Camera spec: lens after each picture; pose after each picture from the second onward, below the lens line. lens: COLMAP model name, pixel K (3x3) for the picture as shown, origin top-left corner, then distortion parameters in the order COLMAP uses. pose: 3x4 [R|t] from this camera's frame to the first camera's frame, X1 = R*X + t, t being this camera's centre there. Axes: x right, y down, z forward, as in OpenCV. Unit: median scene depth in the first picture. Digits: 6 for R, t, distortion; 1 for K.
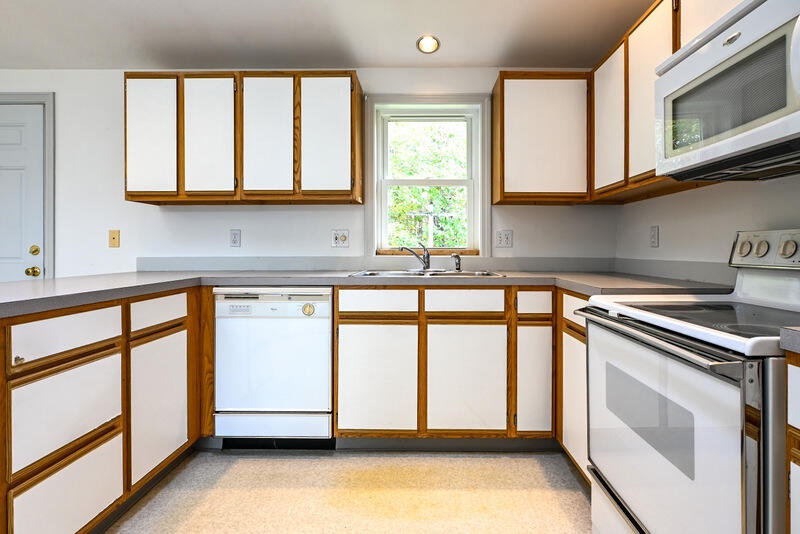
lens RADIAL K [[411.4, 0, 416.5], [0, 411.4, 248.5], [0, 0, 1]] dist [0.000765, -0.000089]
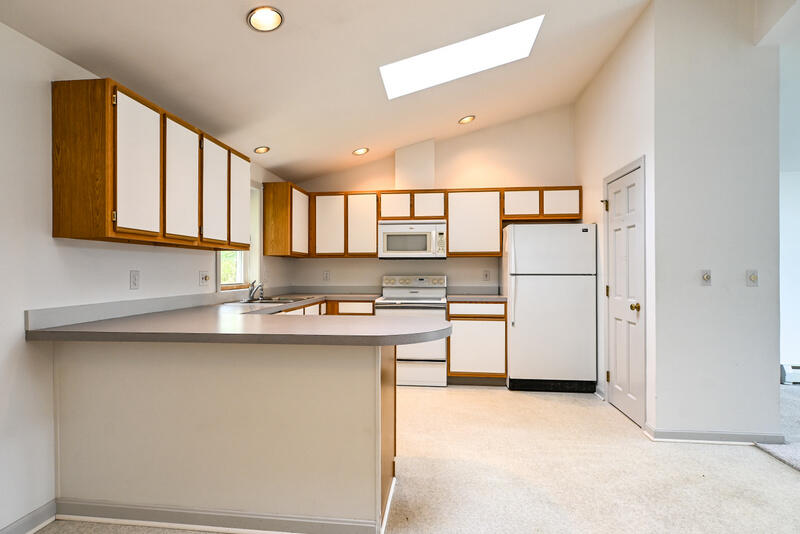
lens RADIAL K [[398.7, 0, 396.8], [0, 398.7, 272.8], [0, 0, 1]] dist [0.000578, -0.000441]
pose [[0.111246, -0.003740, 0.993786, -1.438845], [0.003668, 0.999988, 0.003352, -0.047475], [-0.993786, 0.003272, 0.111259, 0.360724]]
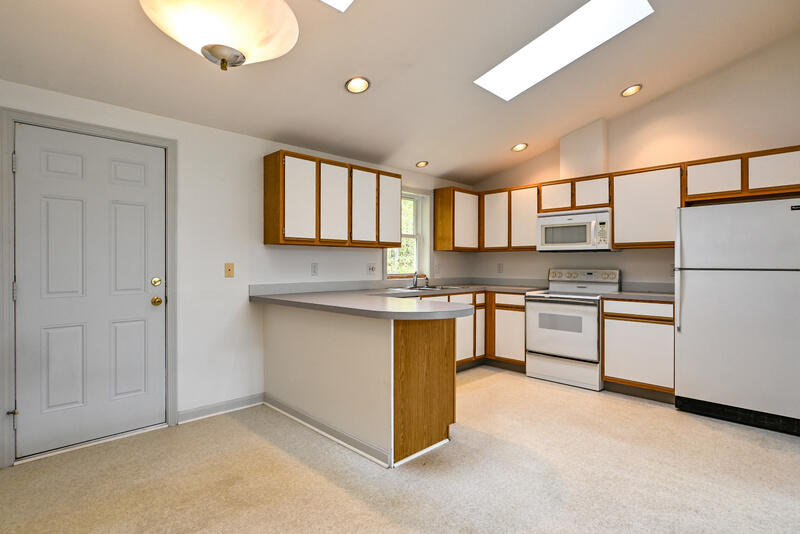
lens RADIAL K [[415.5, 0, 400.0], [0, 415.5, 267.0], [0, 0, 1]] dist [0.002535, 0.000103]
pose [[0.710055, -0.003354, 0.704138, -1.412795], [-0.000446, 0.999986, 0.005213, -0.046427], [-0.704146, -0.004015, 0.710044, -0.264754]]
